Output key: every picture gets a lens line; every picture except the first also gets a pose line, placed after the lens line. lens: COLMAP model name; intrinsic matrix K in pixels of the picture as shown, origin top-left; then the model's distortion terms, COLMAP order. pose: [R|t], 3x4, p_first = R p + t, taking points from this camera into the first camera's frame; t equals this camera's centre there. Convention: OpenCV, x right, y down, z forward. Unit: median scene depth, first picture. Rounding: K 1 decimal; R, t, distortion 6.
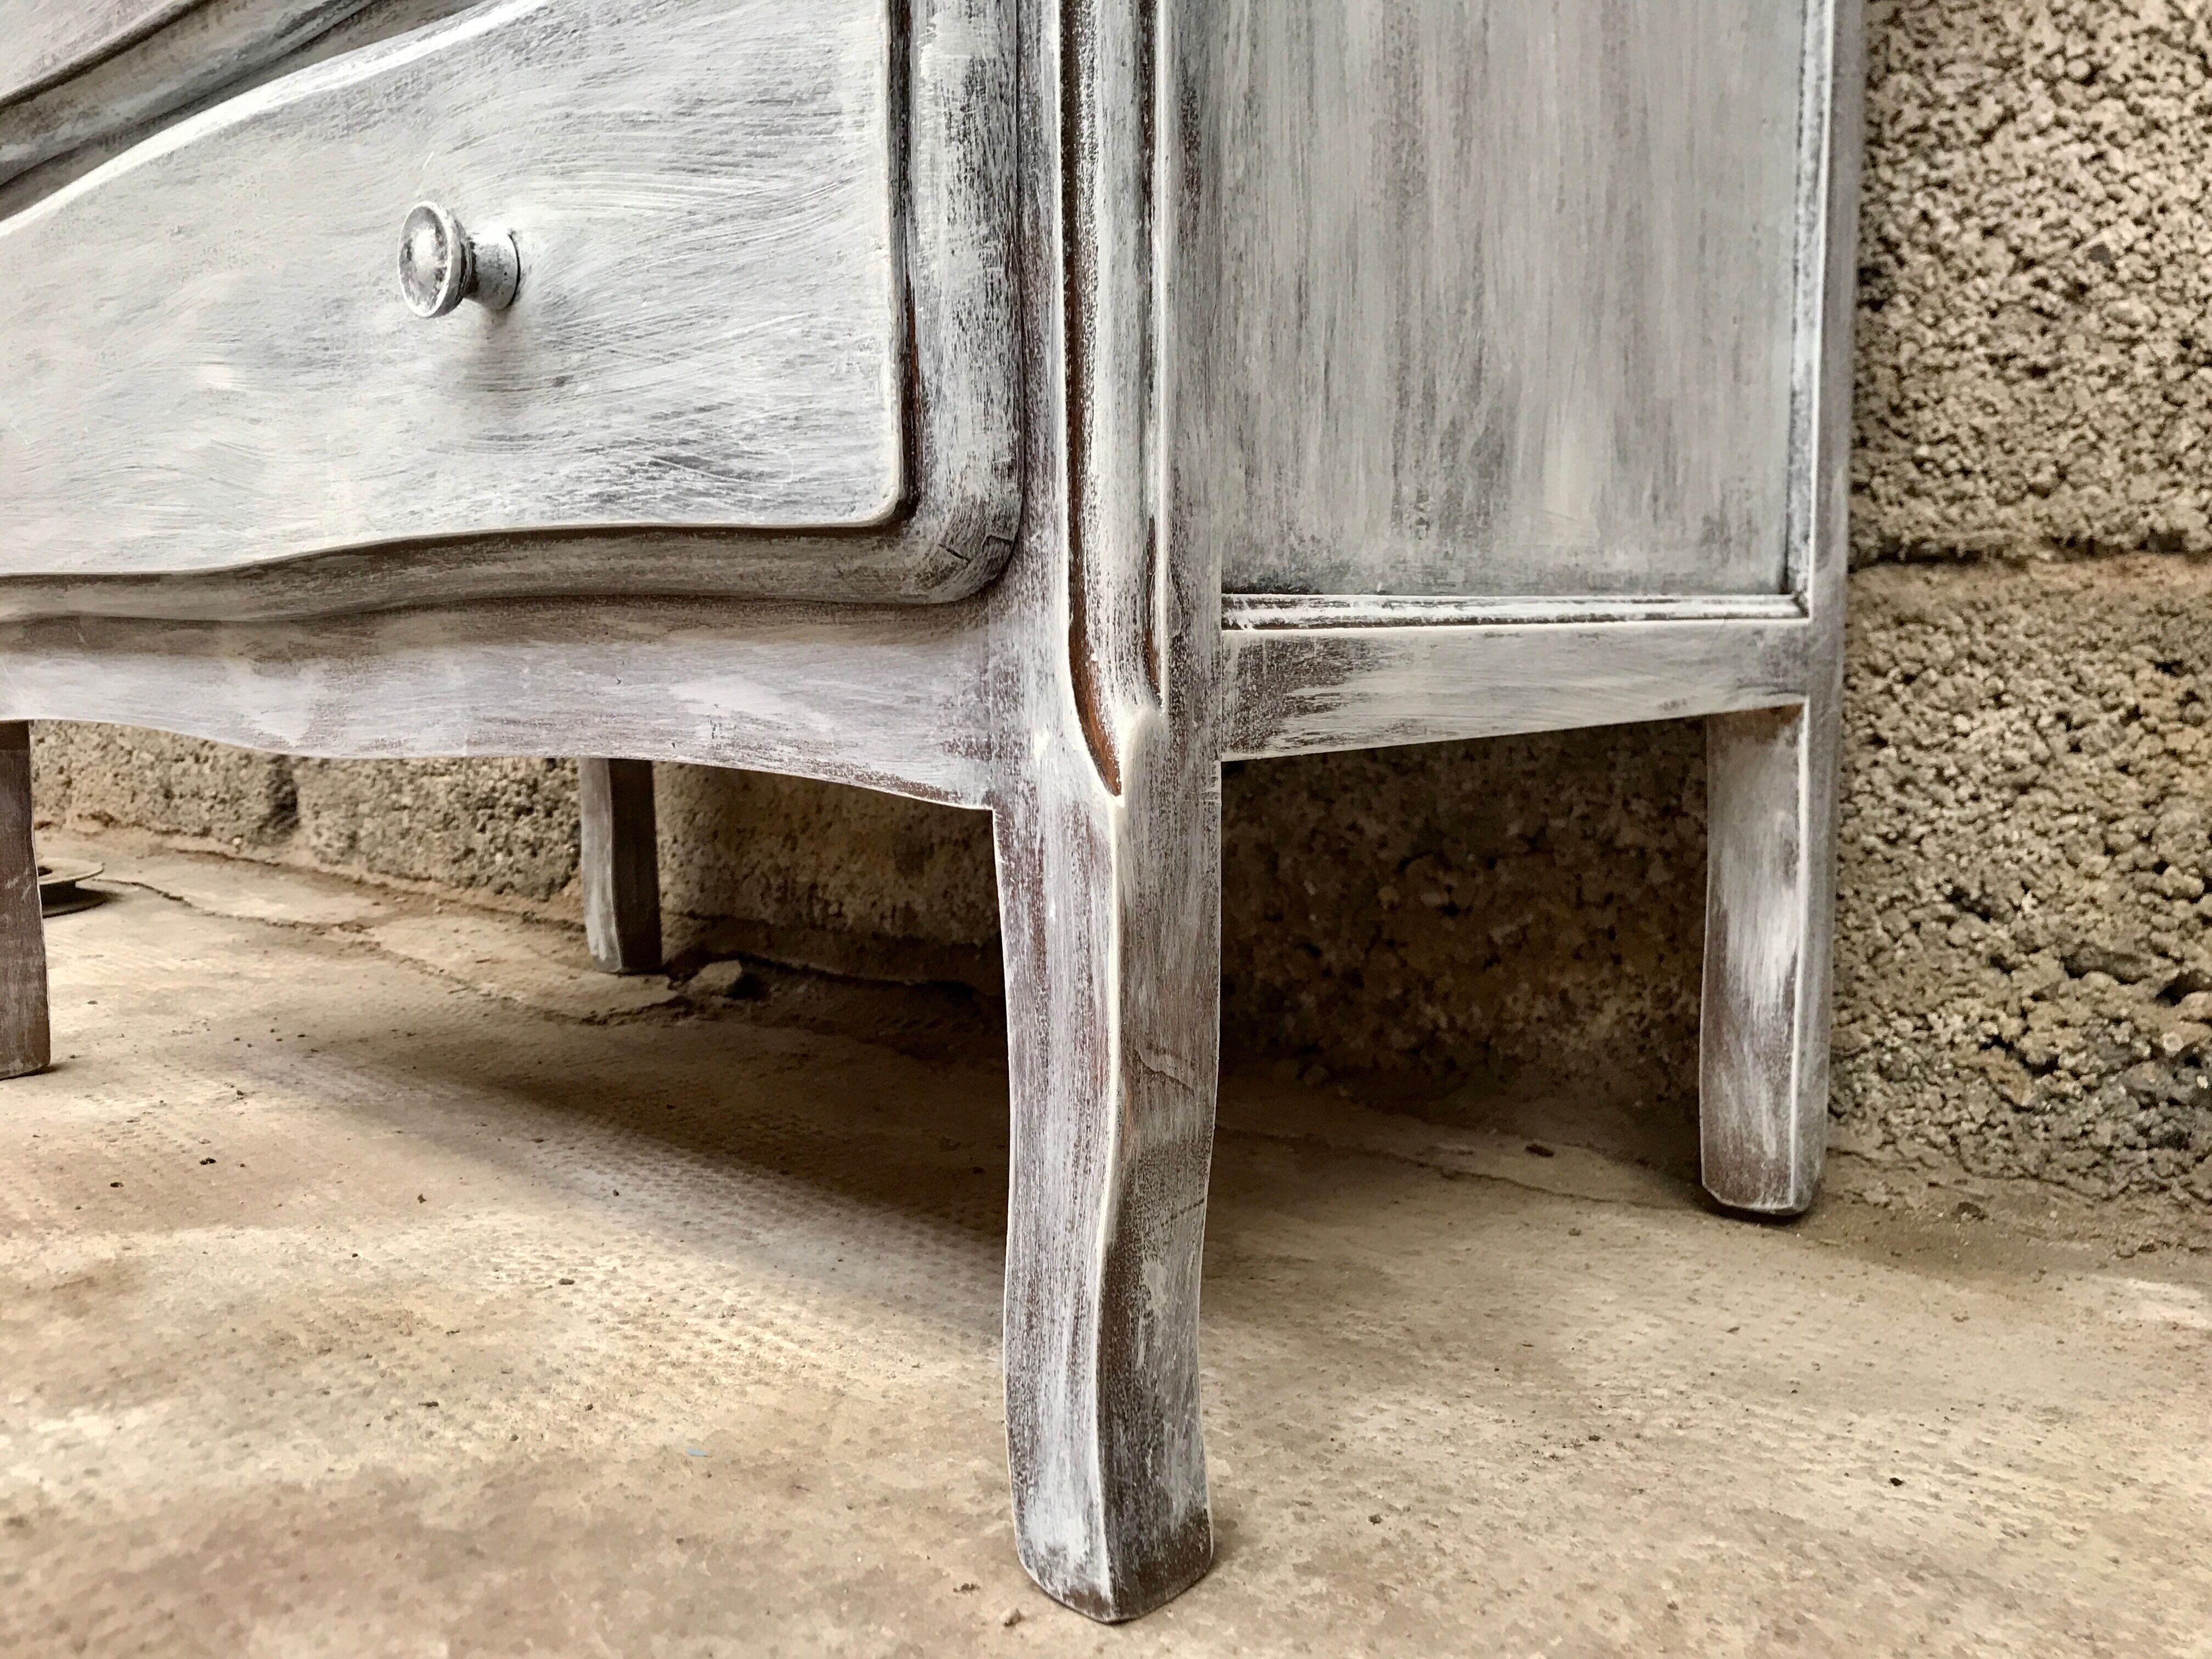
lens RADIAL K [[1842.1, 0, 1092.4], [0, 1842.1, 853.8], [0, 0, 1]] dist [0.006424, 0.006824]
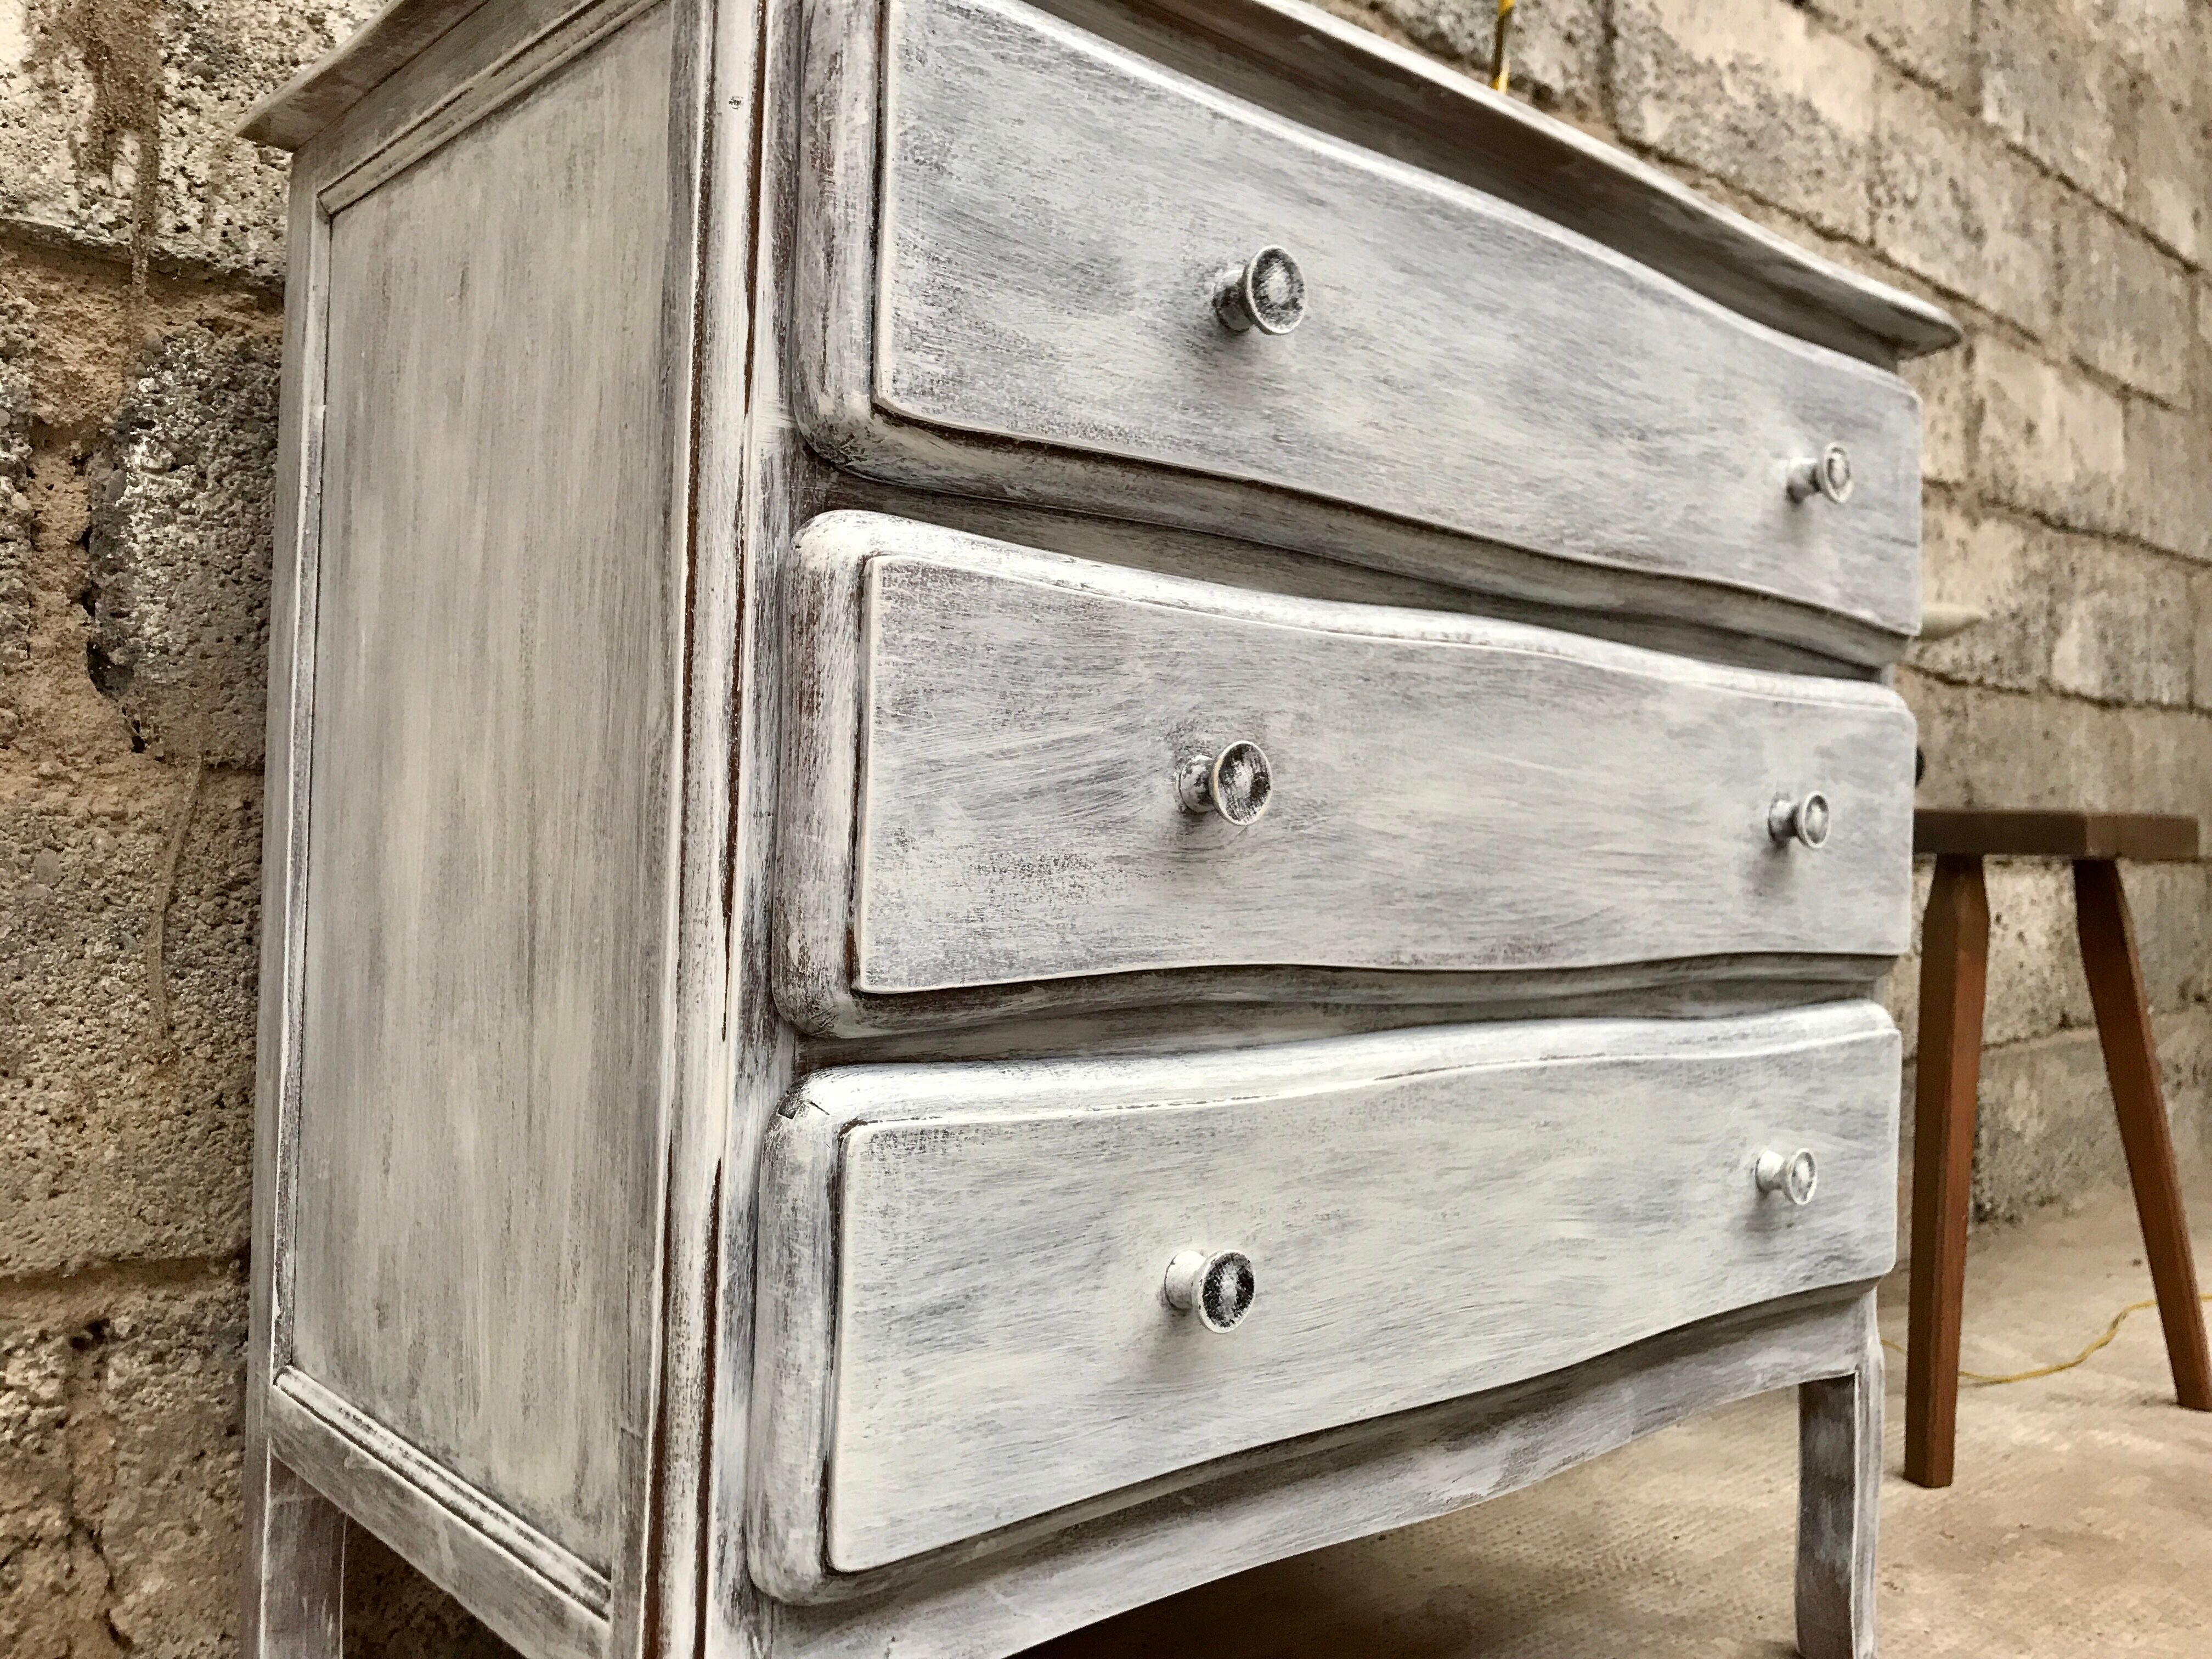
lens RADIAL K [[1842.1, 0, 1107.0], [0, 1842.1, 845.4], [0, 0, 1]] dist [0.006424, 0.006824]
pose [[0.090645, 0.019868, 0.995685, -2.085696], [0.089407, 0.995601, -0.028005, -0.594092], [-0.991862, 0.091559, 0.088470, 1.322506]]
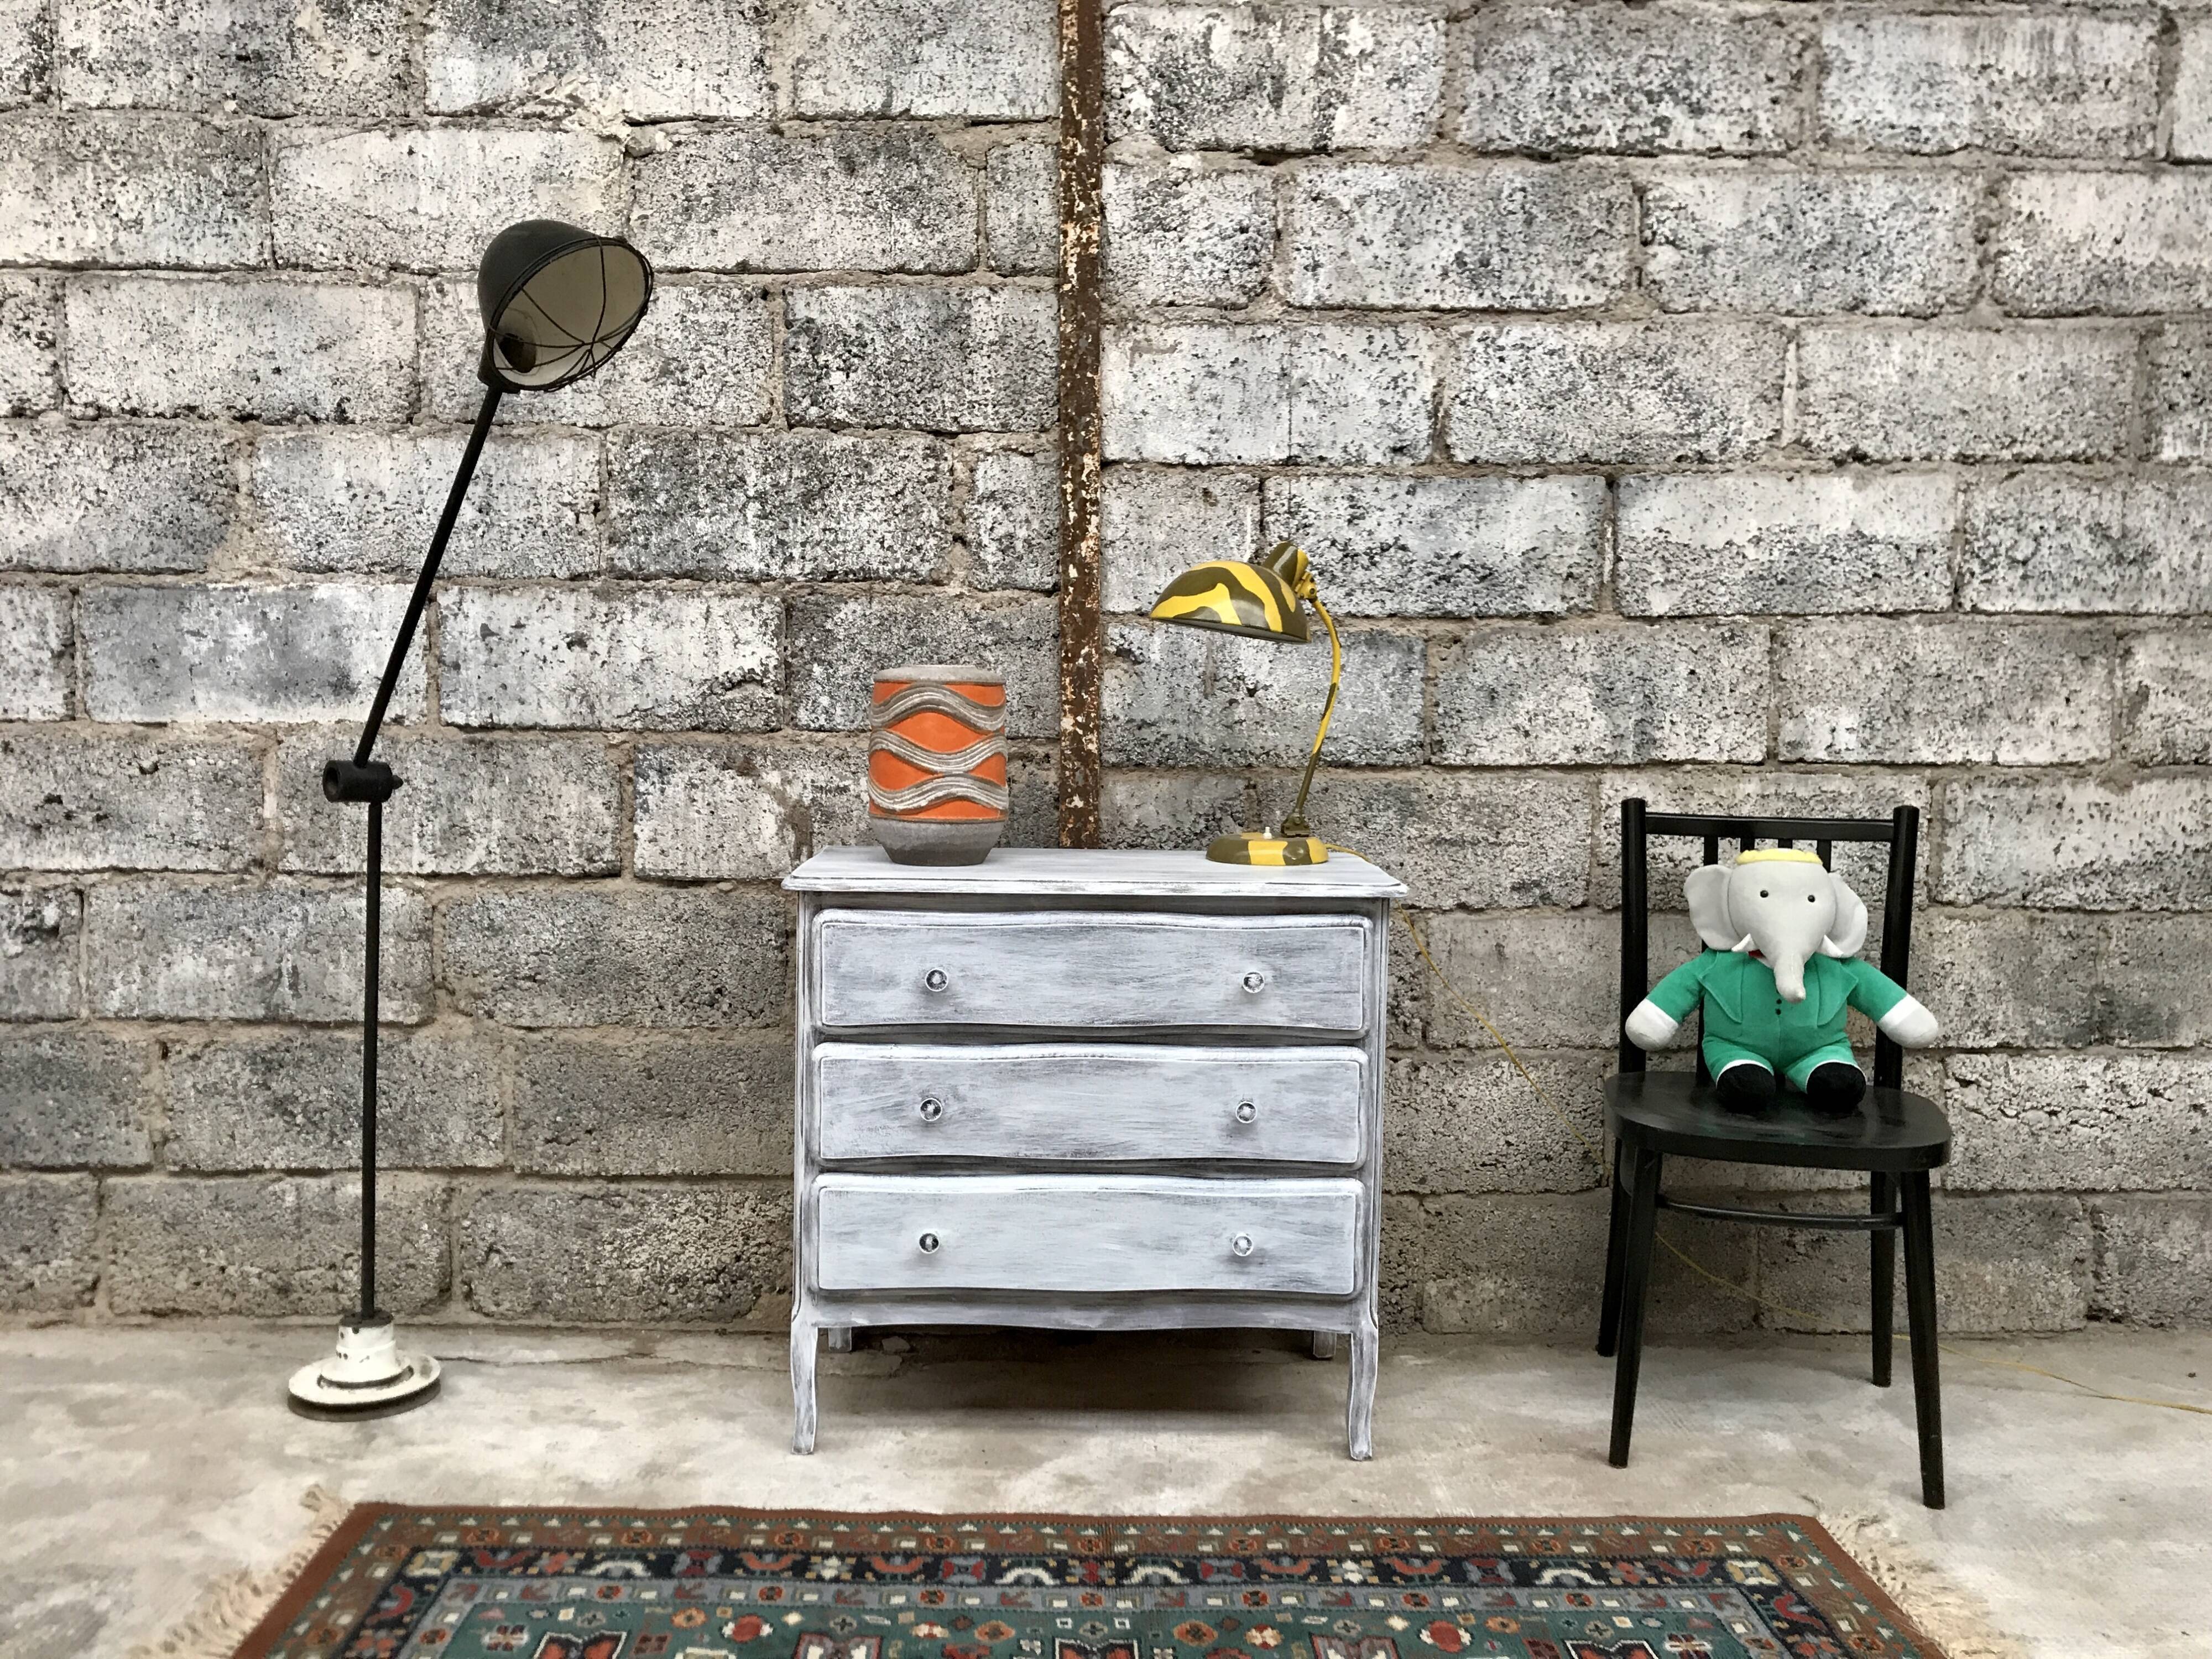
lens RADIAL K [[1842.1, 0, 1091.5], [0, 1842.1, 831.3], [0, 0, 1]] dist [0.006424, 0.006824]
pose [[0.726996, -0.040105, 0.685470, -3.649913], [0.059315, 0.998229, -0.004505, -1.296064], [-0.684075, 0.043934, 0.728087, -2.231497]]
